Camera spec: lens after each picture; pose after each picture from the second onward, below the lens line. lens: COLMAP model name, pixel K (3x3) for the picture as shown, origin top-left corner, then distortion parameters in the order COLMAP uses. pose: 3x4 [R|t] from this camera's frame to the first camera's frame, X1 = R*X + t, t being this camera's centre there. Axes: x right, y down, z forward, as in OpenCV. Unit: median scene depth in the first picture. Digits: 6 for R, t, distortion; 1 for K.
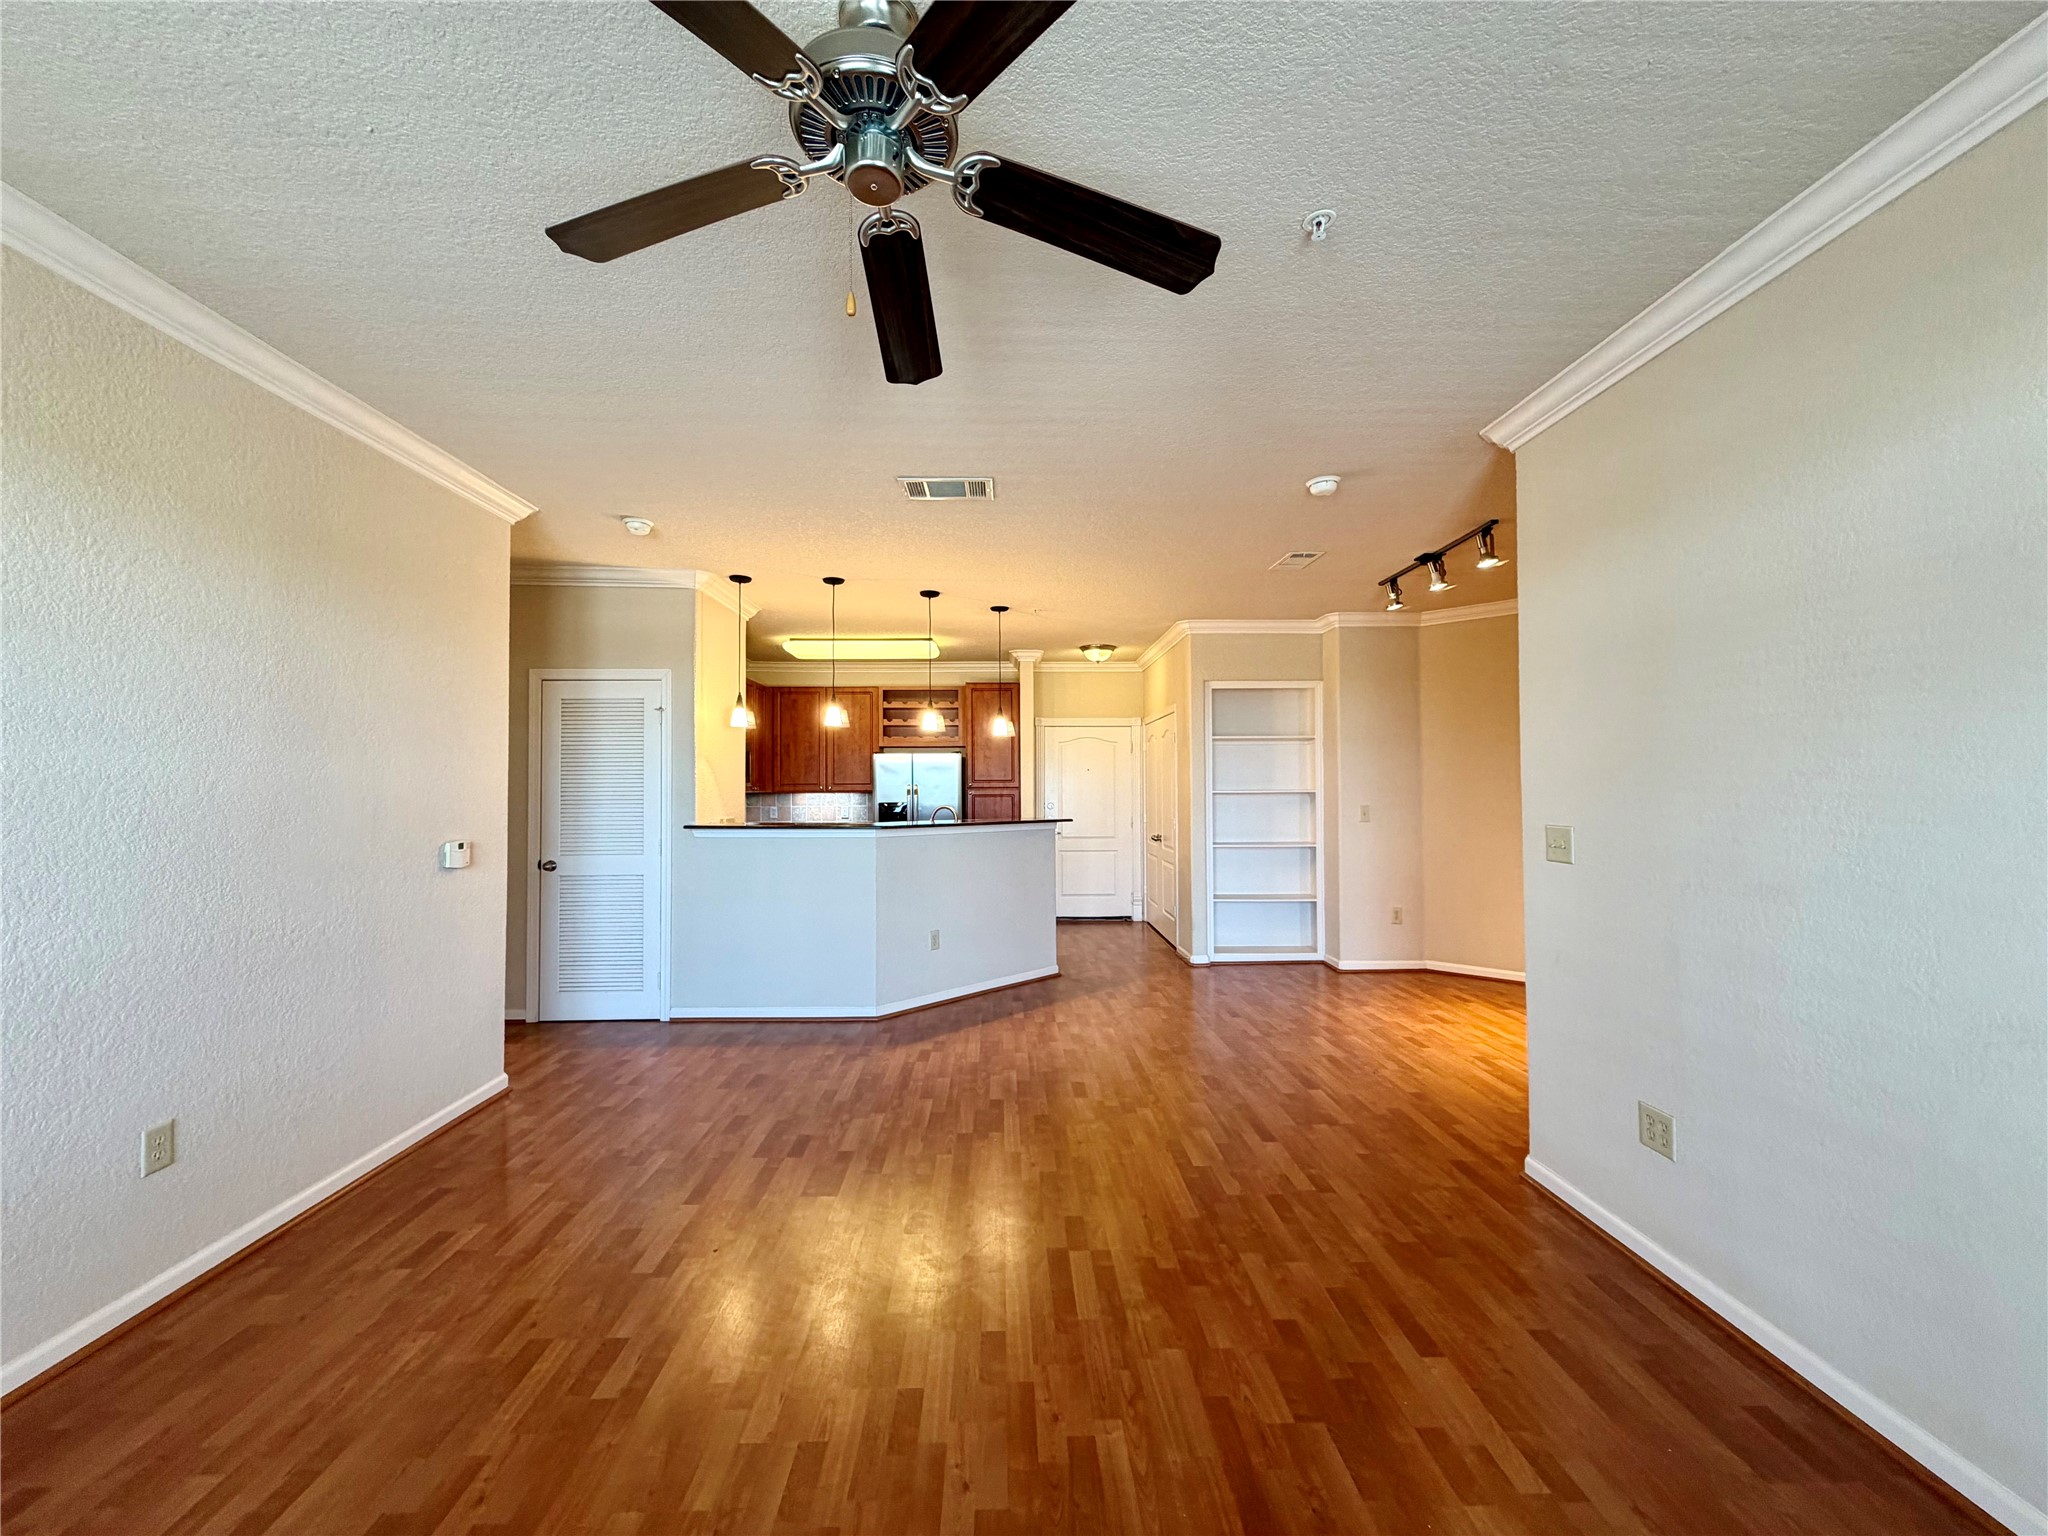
lens RADIAL K [[815.3, 0, 1024.0], [0, 815.3, 768.0], [0, 0, 1]] dist [-0.001845, 0.000105]
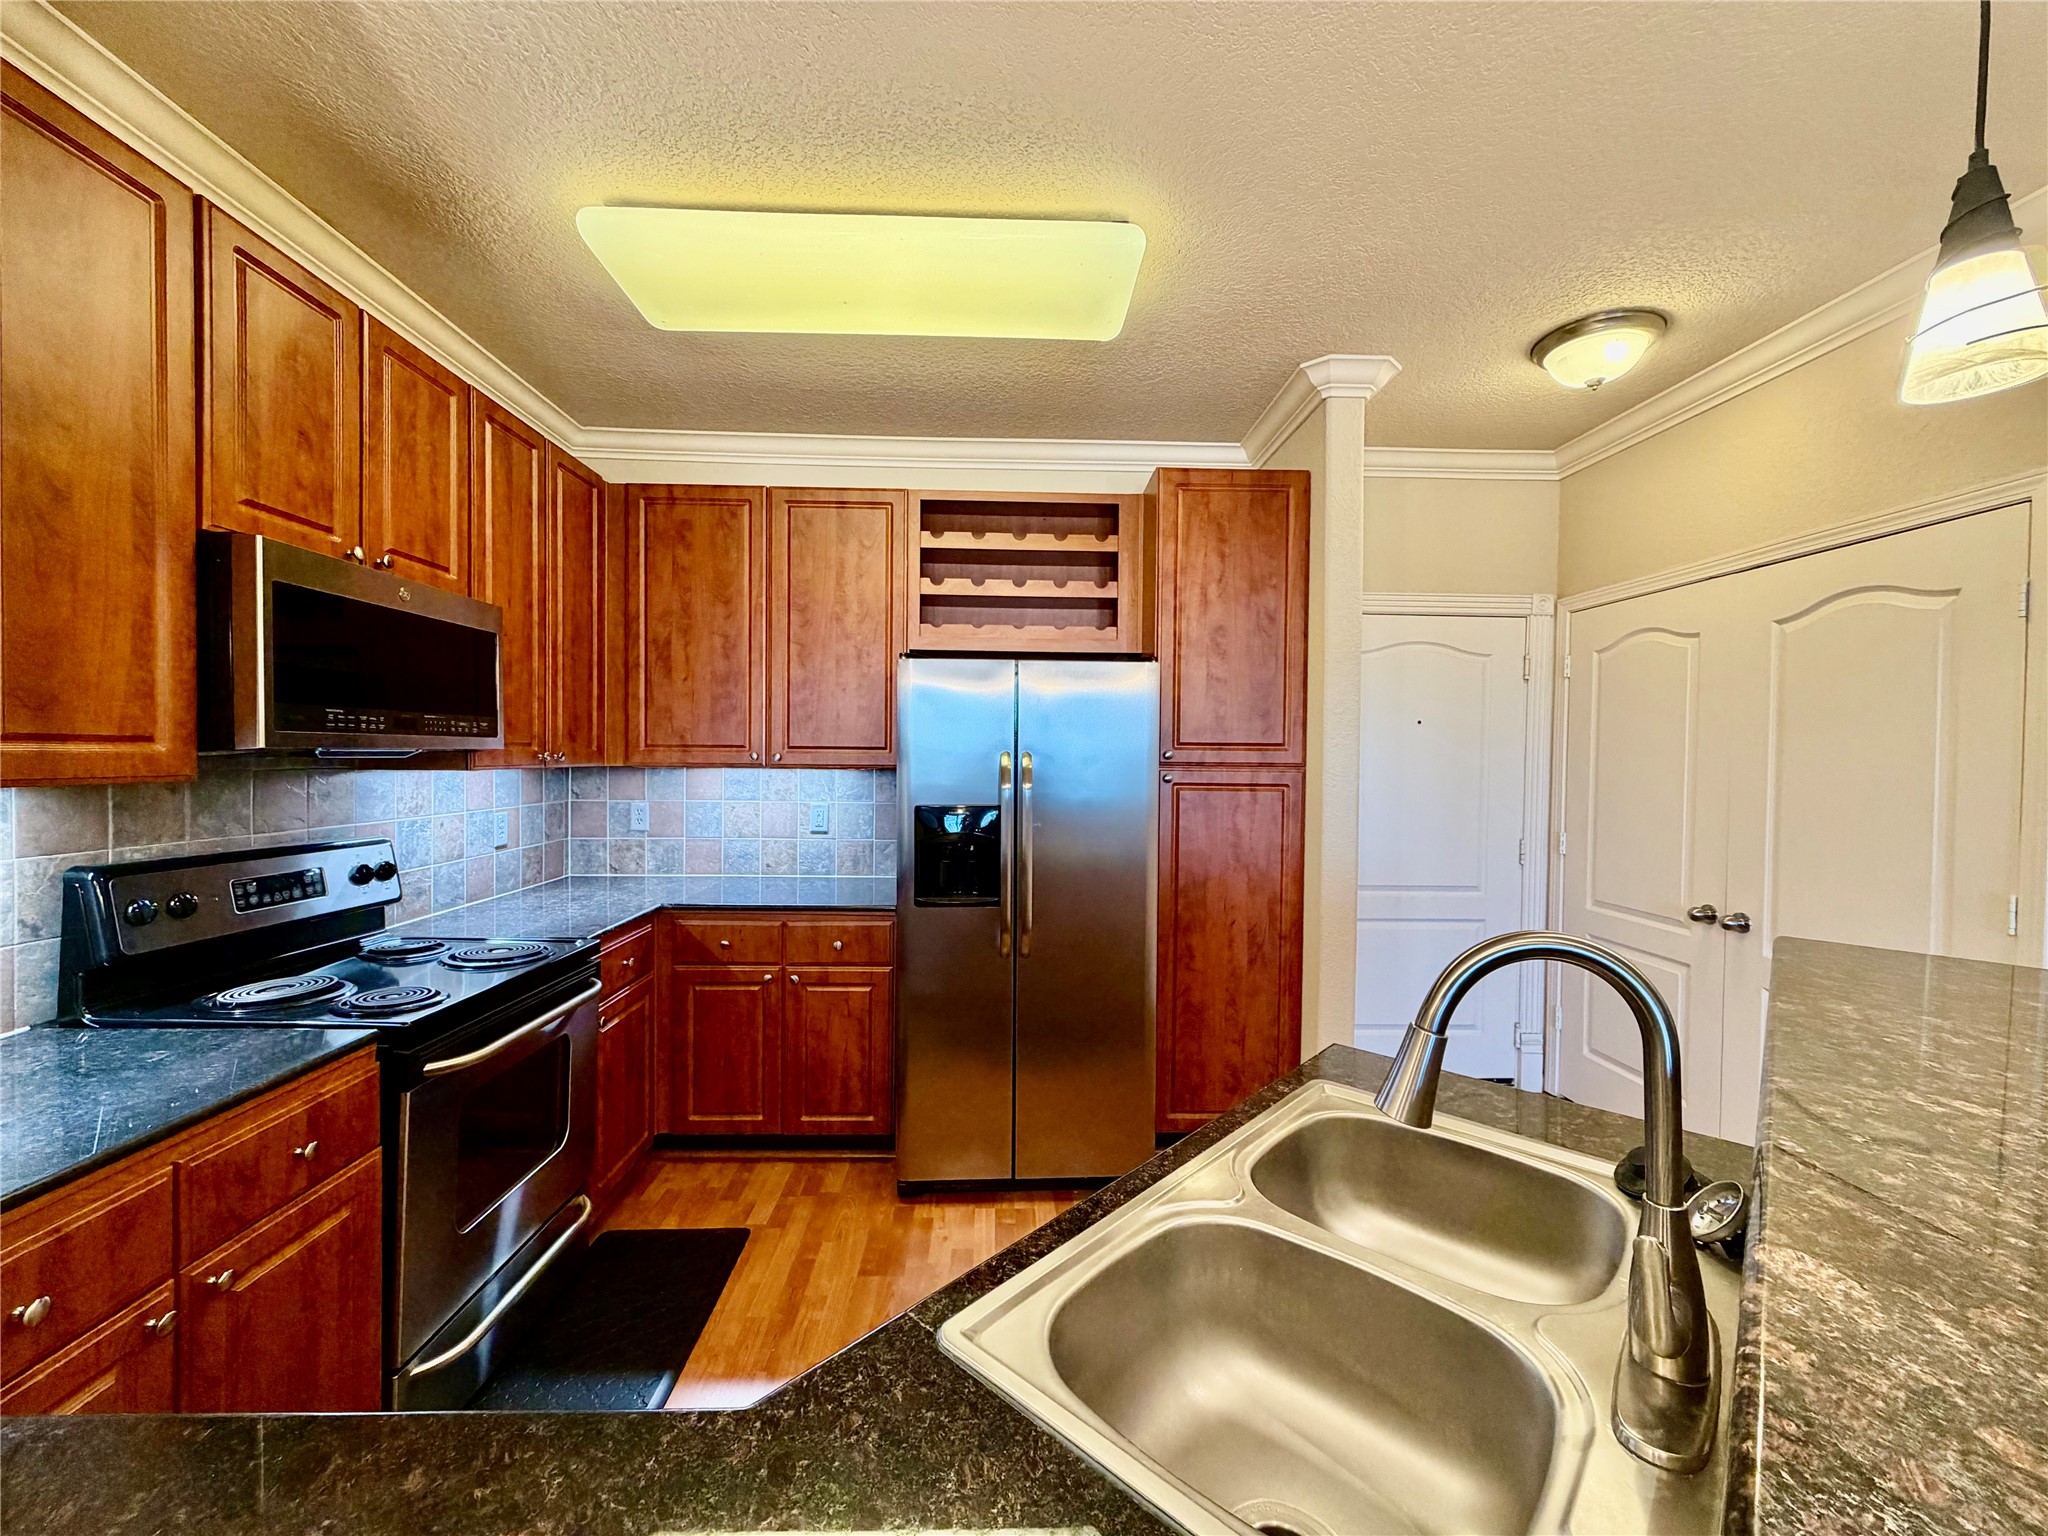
lens RADIAL K [[856.1, 0, 1024.0], [0, 856.1, 768.0], [0, 0, 1]] dist [0.002813, 0.000299]
pose [[0.999877, 0.015357, 0.003306, -0.158363], [-0.015484, 0.998965, 0.042778, 0.013565], [-0.002646, -0.042823, 0.999079, 0.760722]]
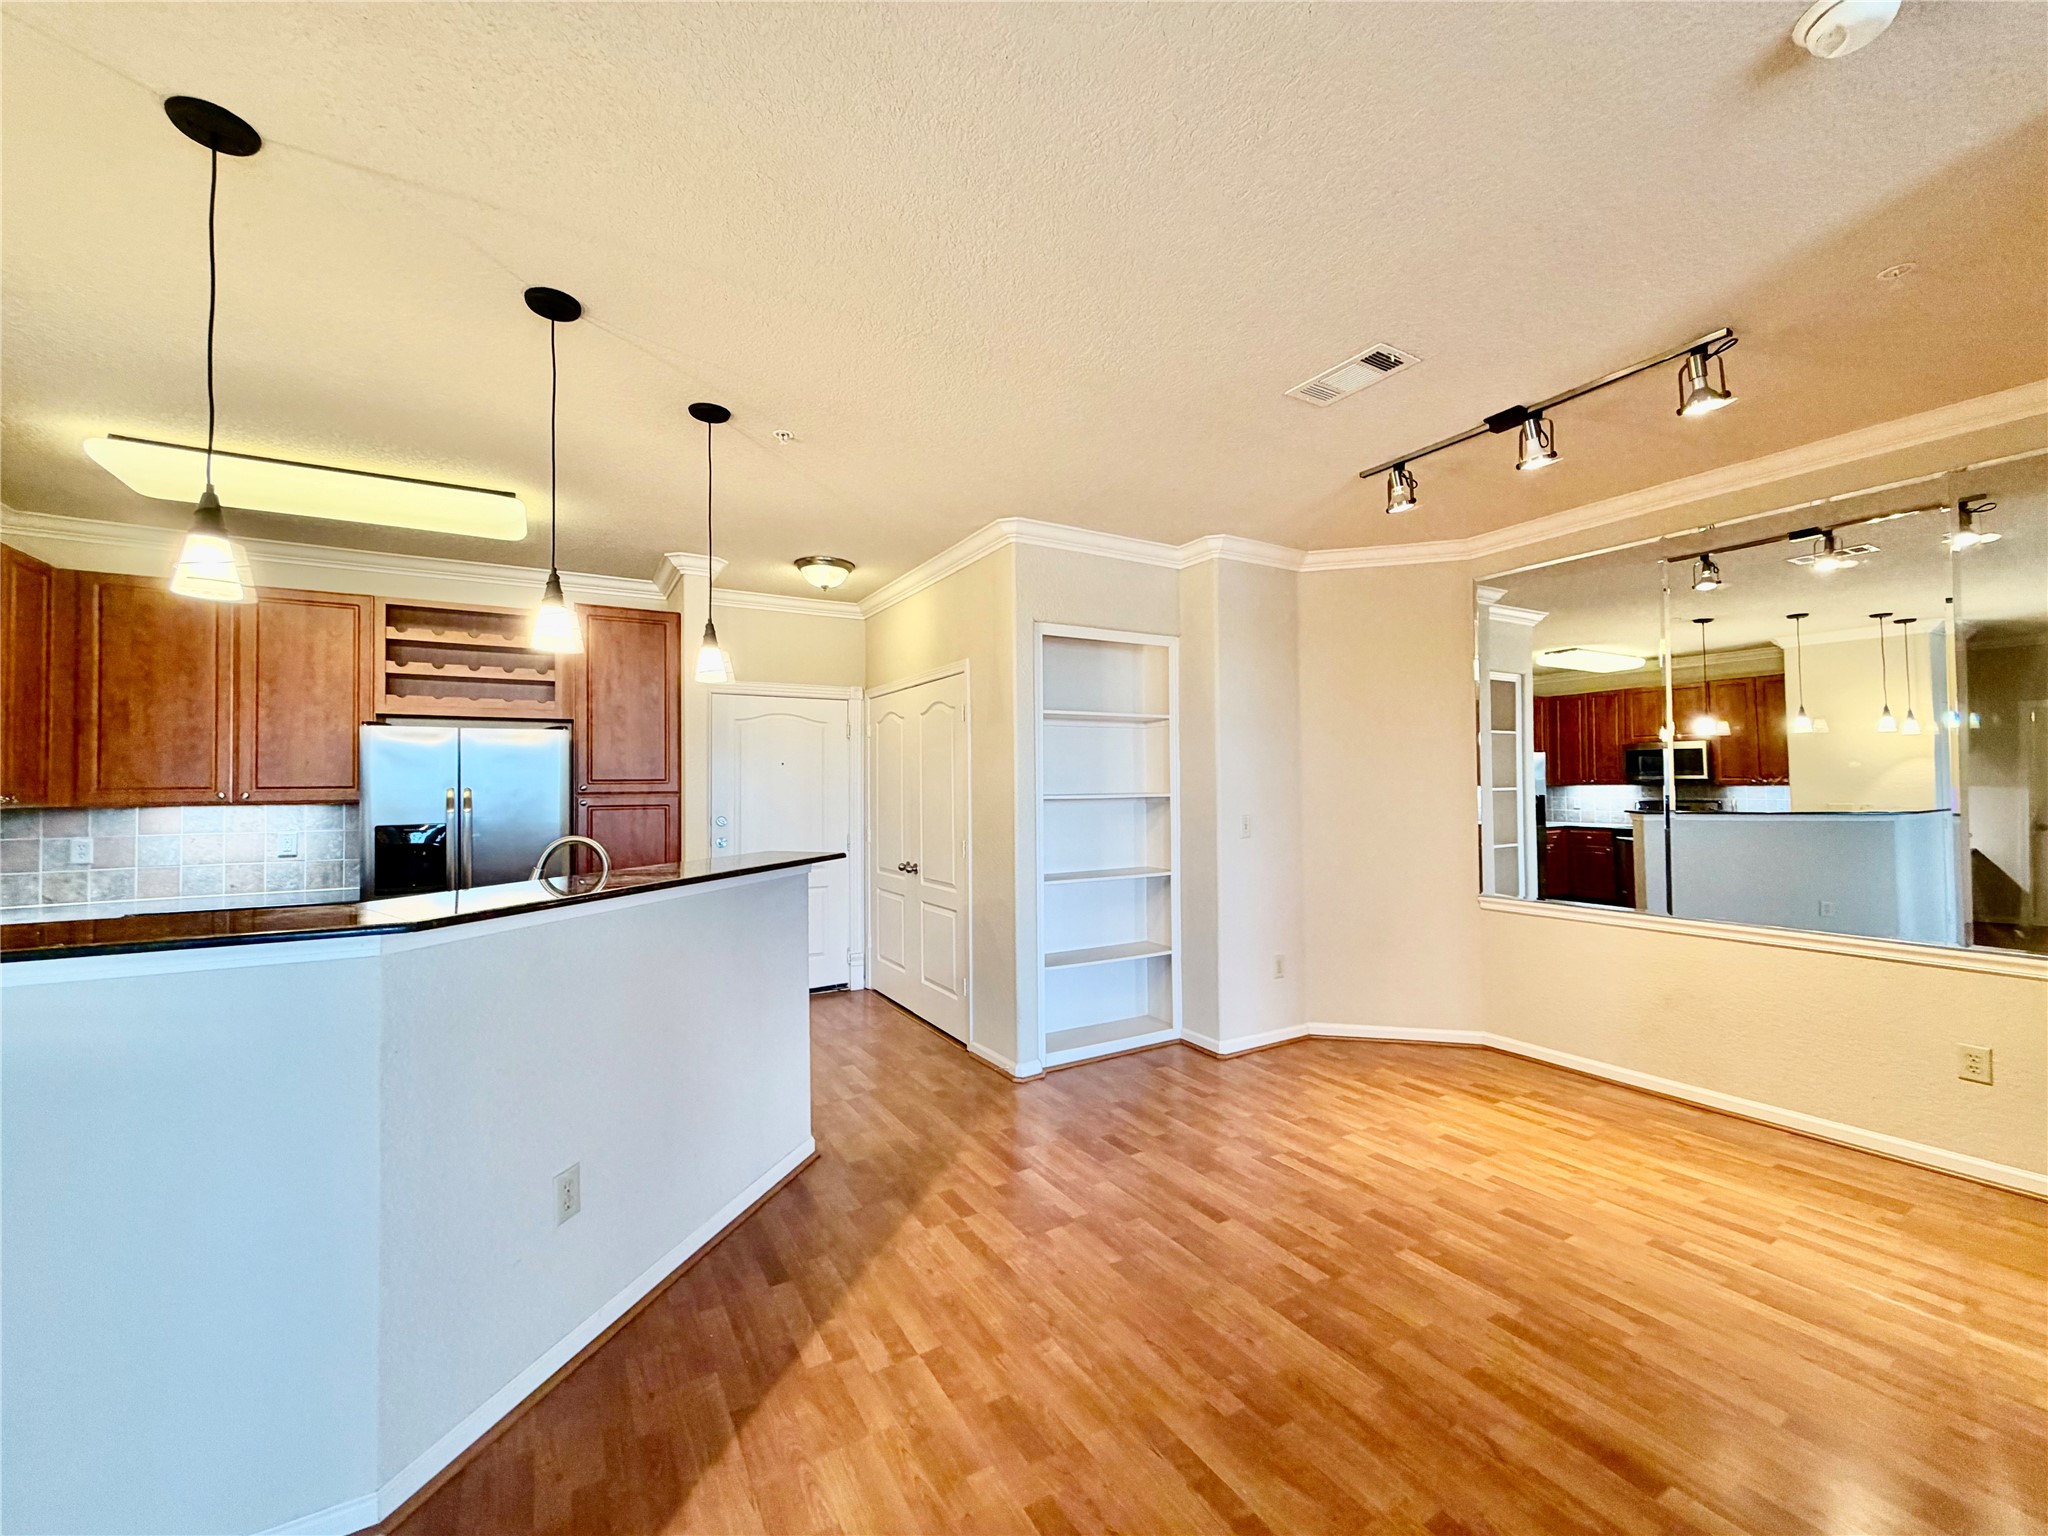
lens RADIAL K [[815.3, 0, 1024.0], [0, 815.3, 768.0], [0, 0, 1]] dist [-0.001845, 0.000105]
pose [[0.875005, 0.006843, 0.484065, -0.088024], [-0.006588, 0.999976, -0.002228, 0.007824], [-0.484069, -0.001240, 0.875029, 0.455280]]
